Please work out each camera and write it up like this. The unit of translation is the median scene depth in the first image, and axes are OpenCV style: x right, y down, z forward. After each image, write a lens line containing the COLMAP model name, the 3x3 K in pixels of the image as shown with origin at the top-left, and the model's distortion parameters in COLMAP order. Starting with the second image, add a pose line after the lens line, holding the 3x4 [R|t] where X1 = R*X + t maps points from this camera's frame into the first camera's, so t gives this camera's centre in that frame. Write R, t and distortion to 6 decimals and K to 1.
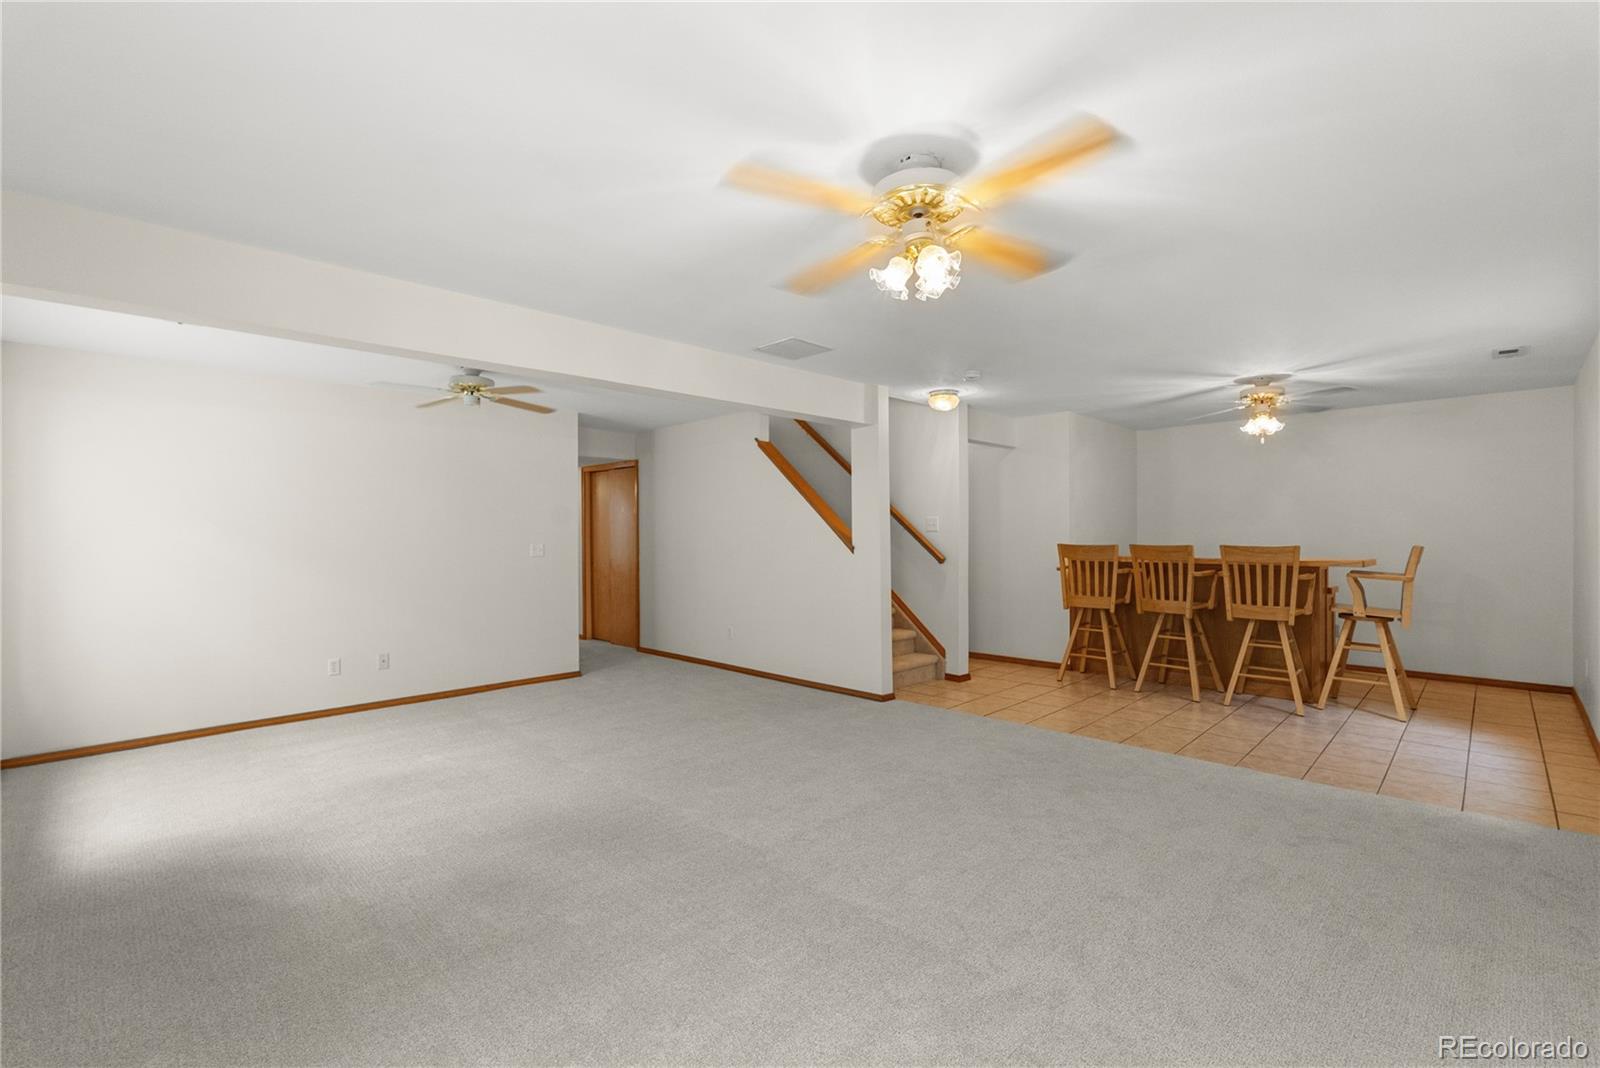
lens RADIAL K [[709.8, 0, 800.0], [0, 709.8, 534.0], [0, 0, 1]] dist [-0.000784, 0.000360]
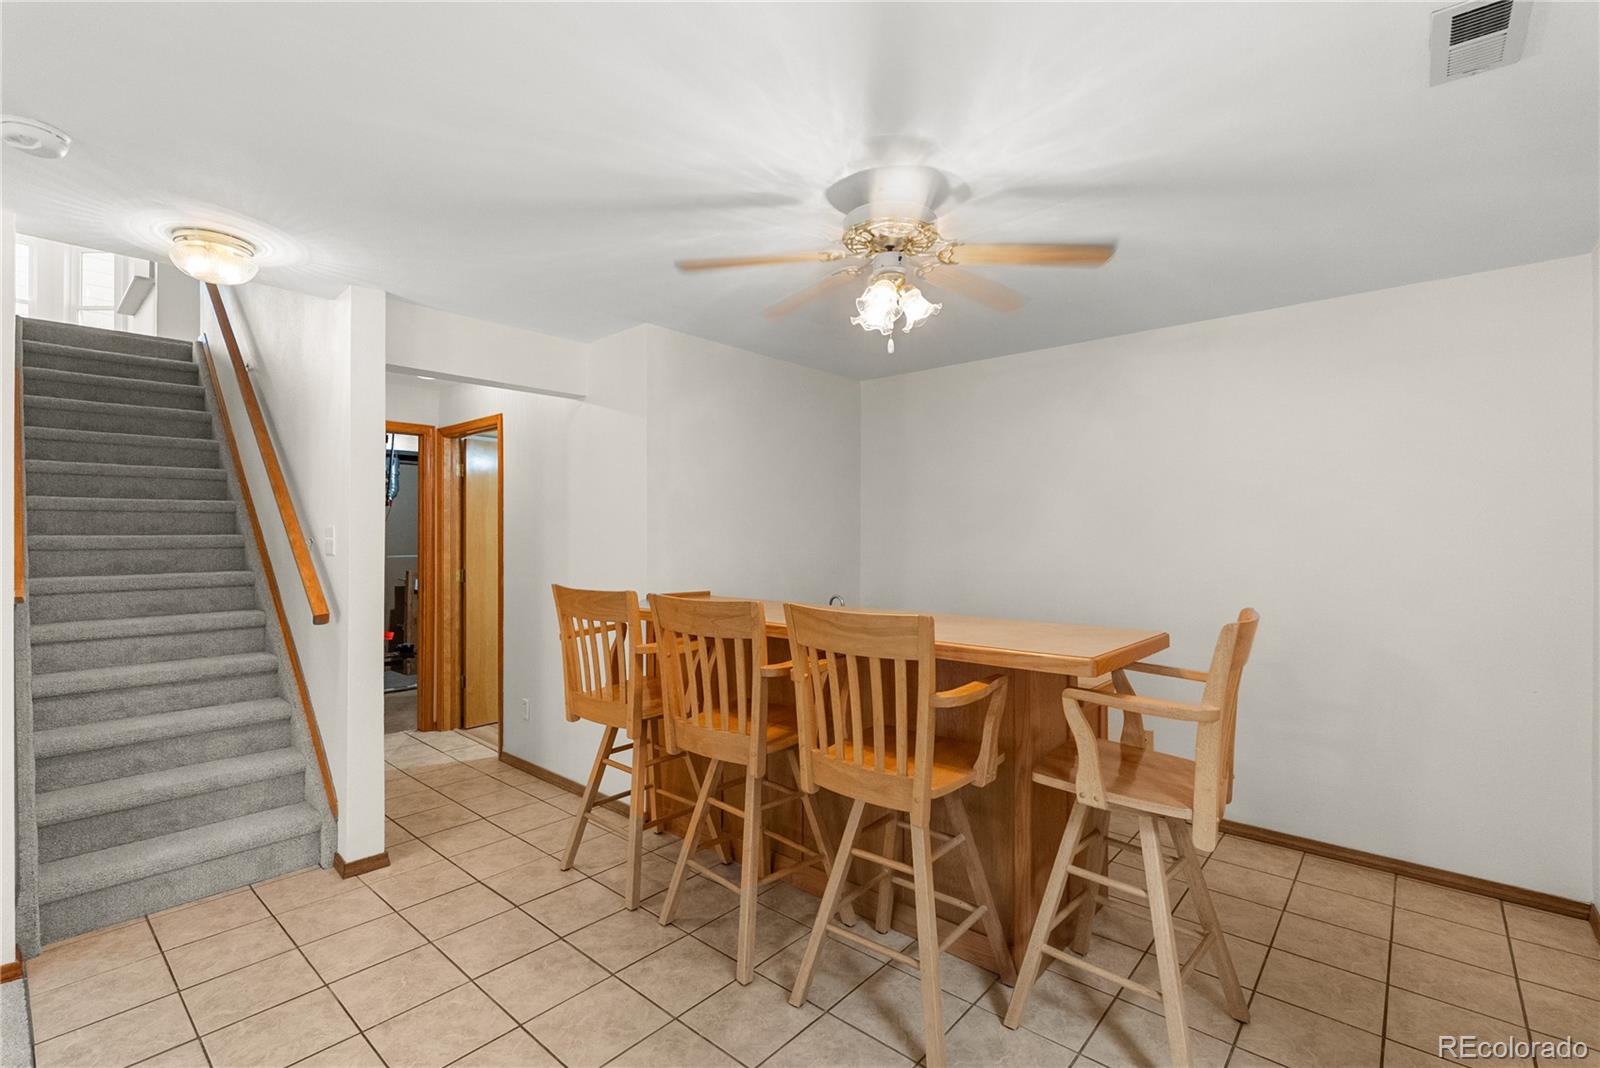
lens RADIAL K [[712.1, 0, 804.3], [0, 712.1, 532.5], [0, 0, 1]] dist [-0.005556, 0.000377]
pose [[0.998448, 0.004658, 0.055505, 0.552388], [-0.004566, 0.999988, -0.001772, -0.022952], [-0.055513, 0.001516, 0.998457, 0.569007]]
